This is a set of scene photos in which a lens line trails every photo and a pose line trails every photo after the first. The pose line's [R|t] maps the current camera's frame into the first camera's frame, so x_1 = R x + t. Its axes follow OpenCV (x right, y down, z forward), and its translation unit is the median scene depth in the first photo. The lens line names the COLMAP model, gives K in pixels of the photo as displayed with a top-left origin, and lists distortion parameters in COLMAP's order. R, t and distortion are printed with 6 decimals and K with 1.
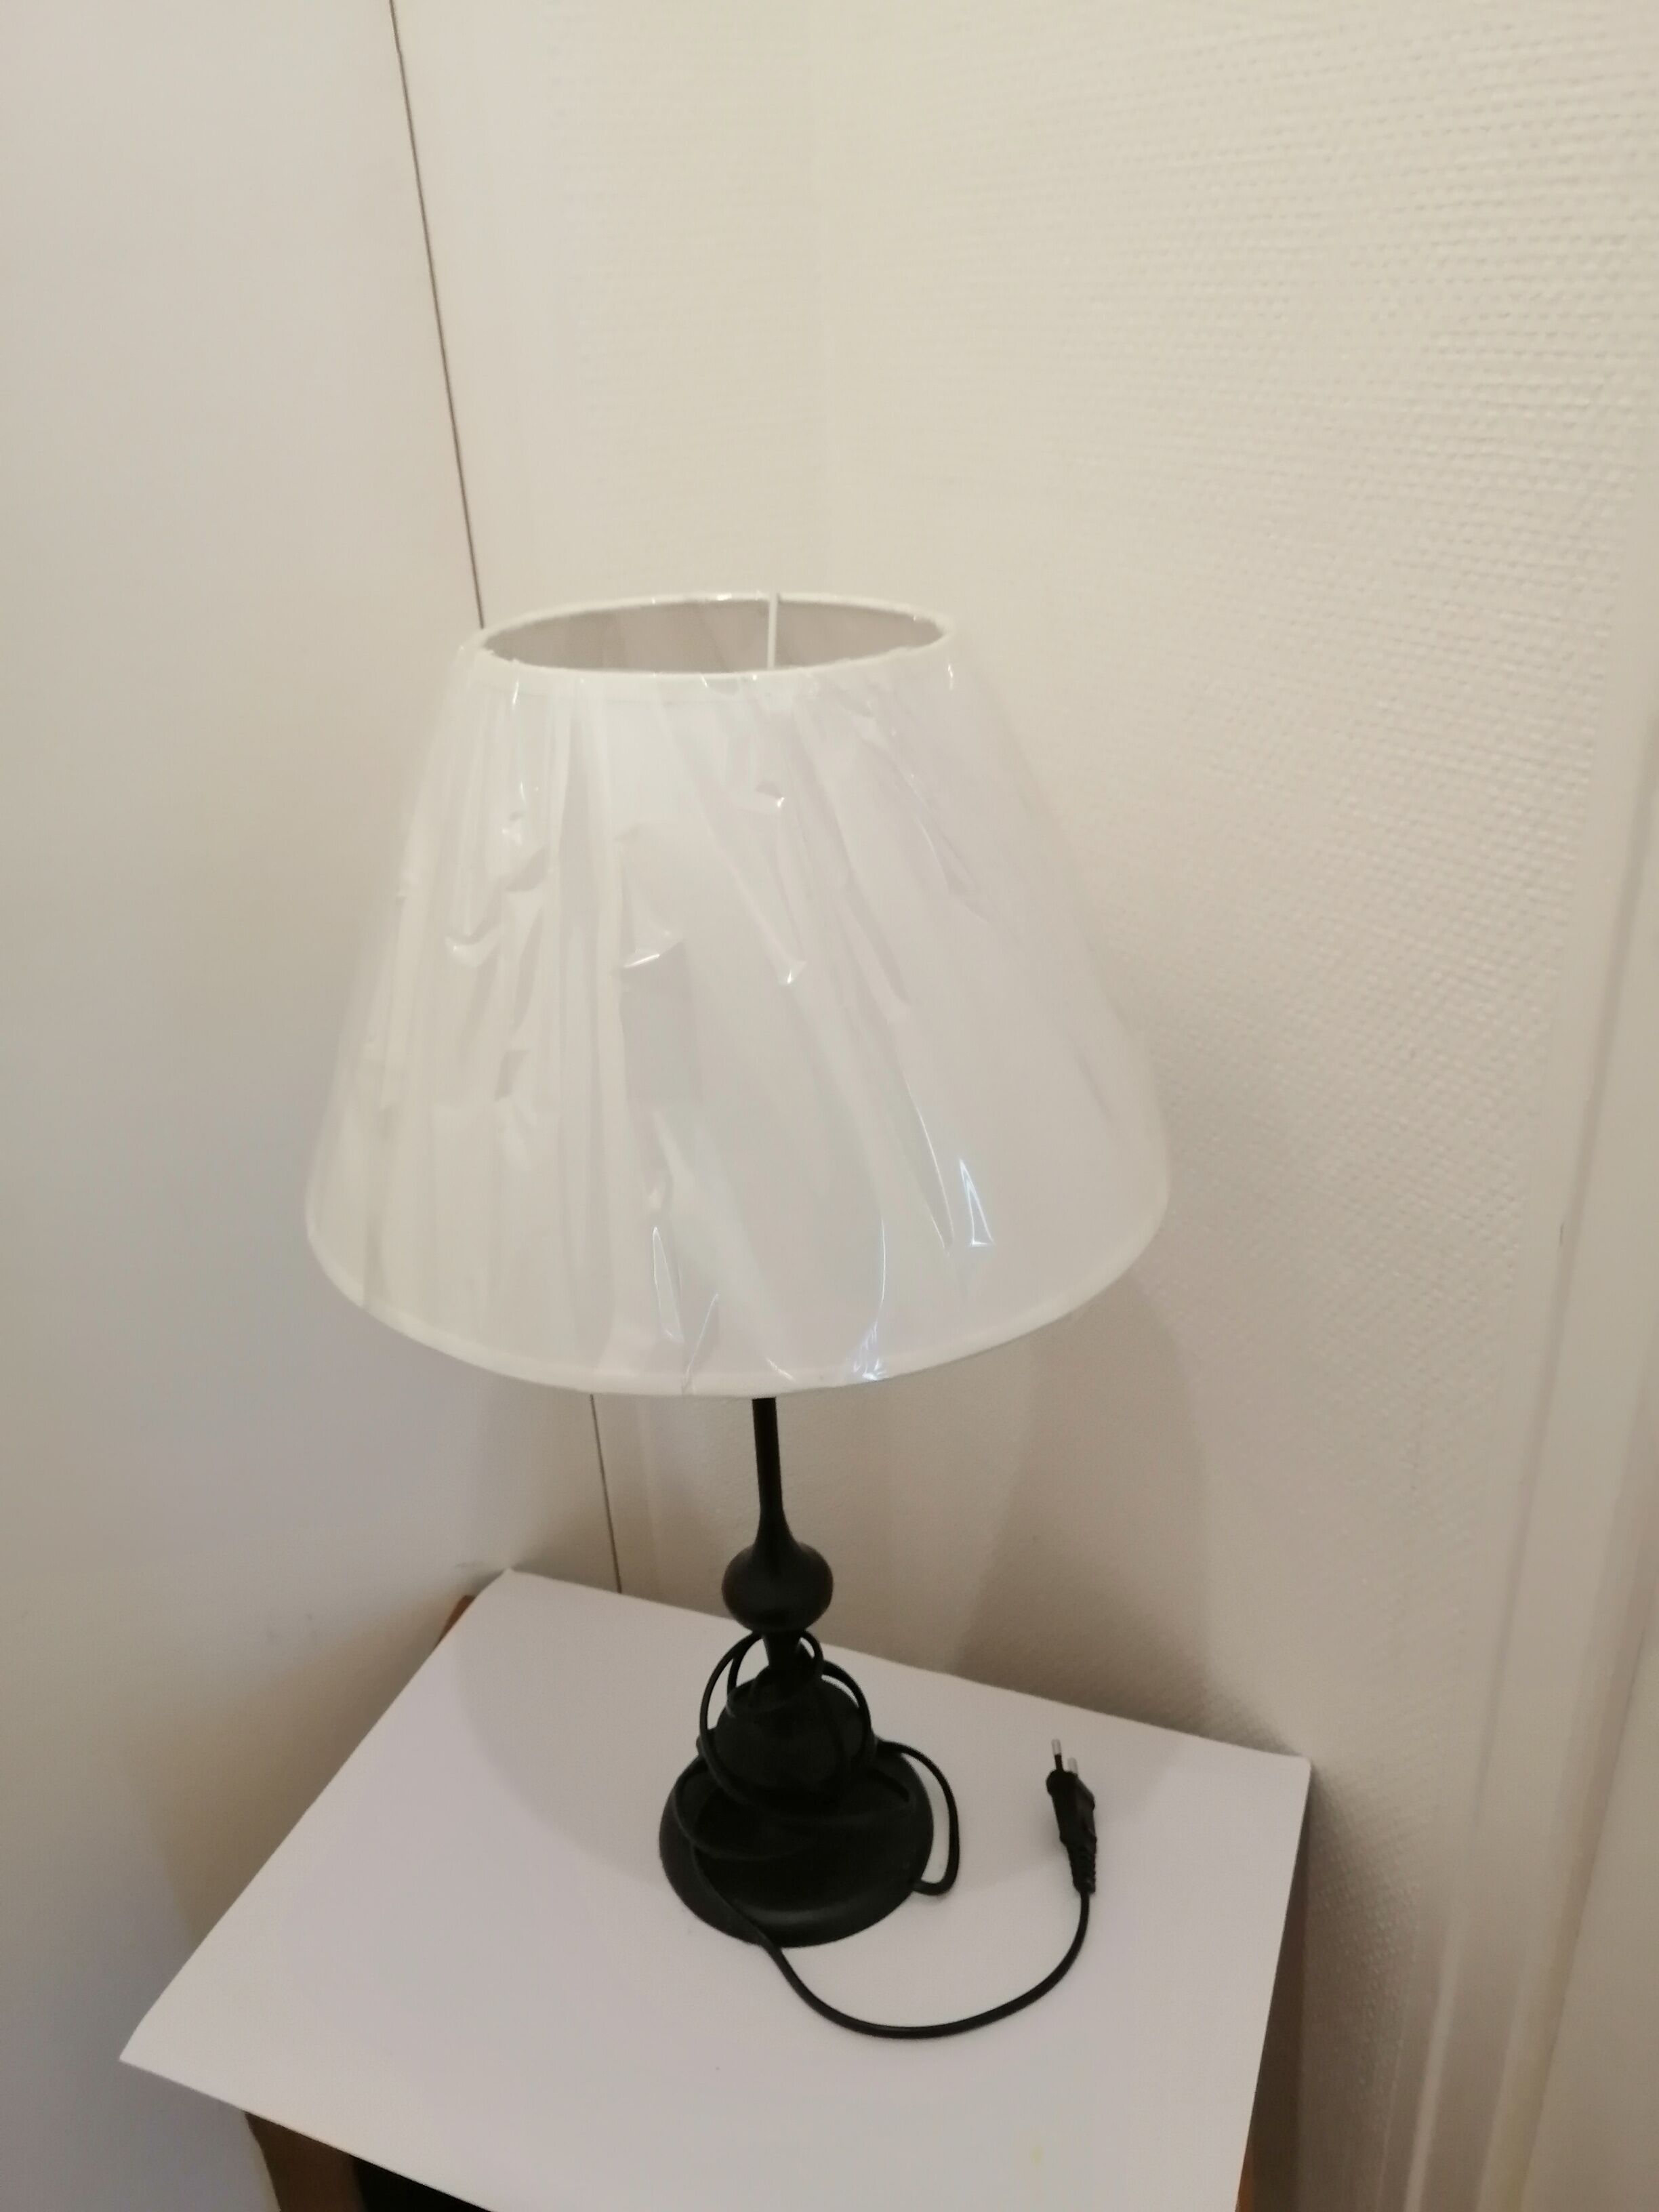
lens RADIAL K [[1679.1, 0, 892.7], [0, 1679.1, 1105.4], [0, 0, 1]] dist [-0.005121, 0.015972]
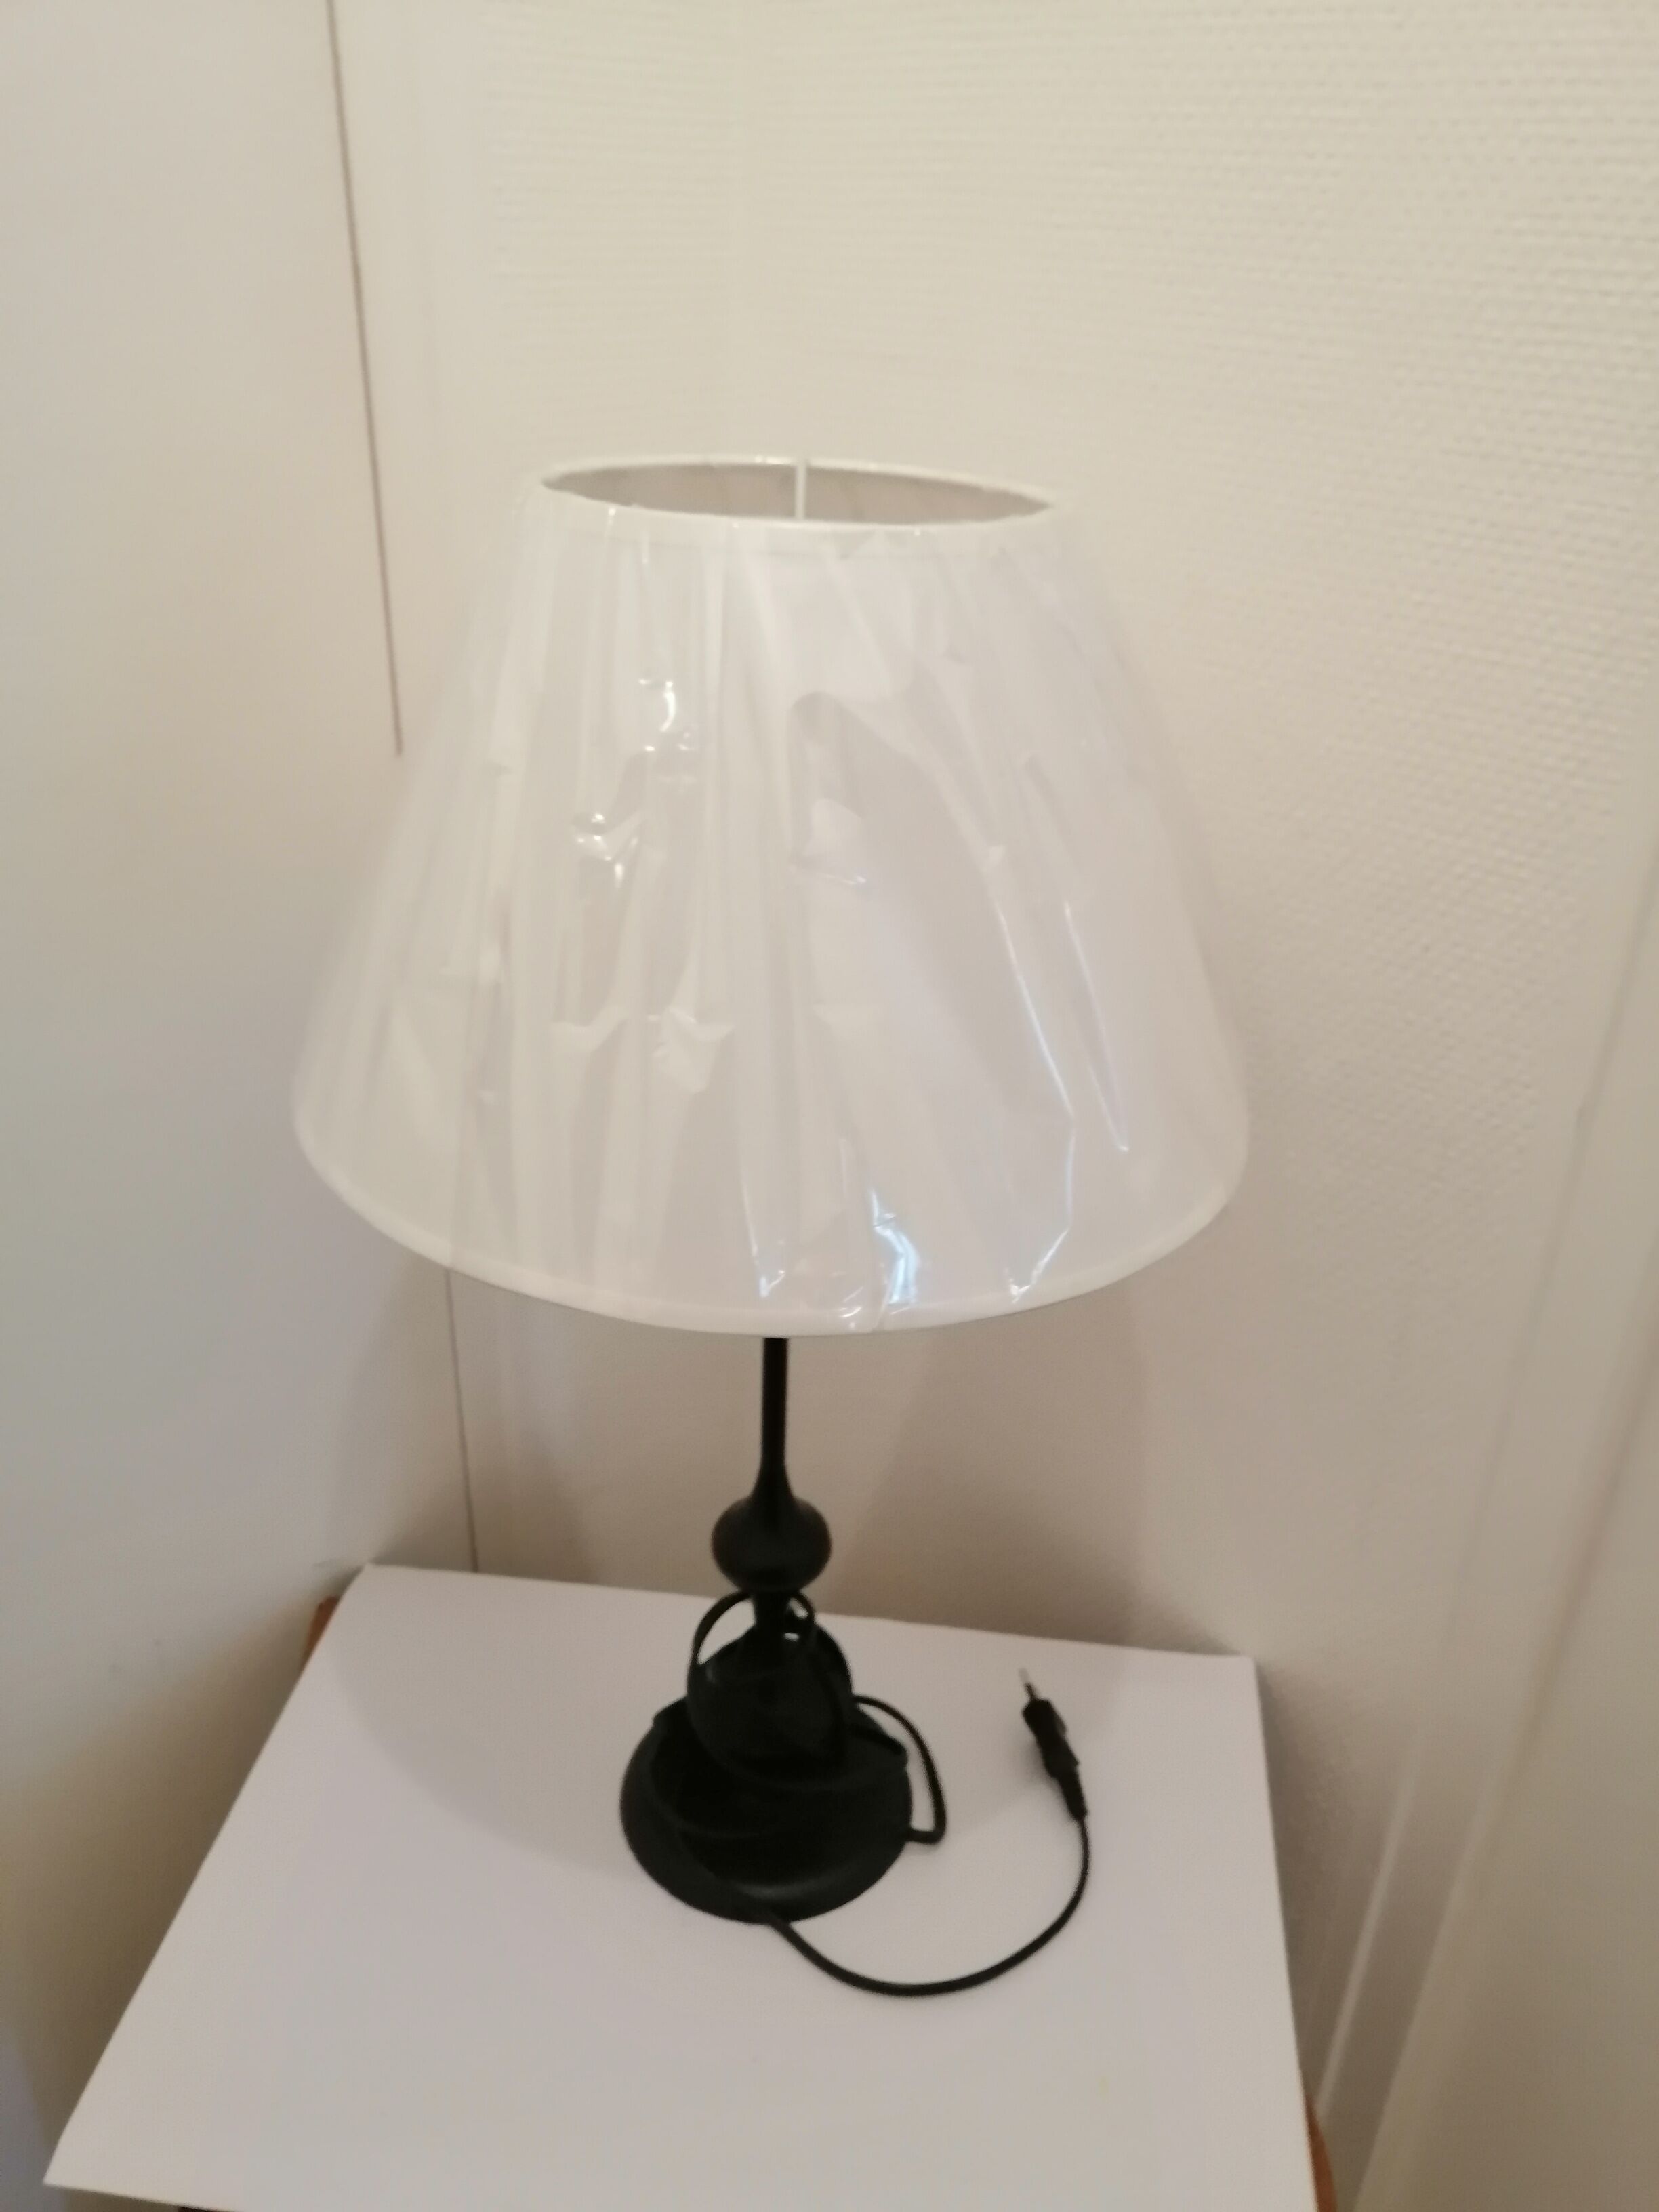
lens RADIAL K [[1679.1, 0, 845.8], [0, 1679.1, 1104.7], [0, 0, 1]] dist [-0.005121, 0.015972]
pose [[0.969018, -0.047137, 0.242449, -0.287917], [0.040602, 0.998667, 0.031885, 0.017227], [-0.243629, -0.021053, 0.969640, 0.104894]]
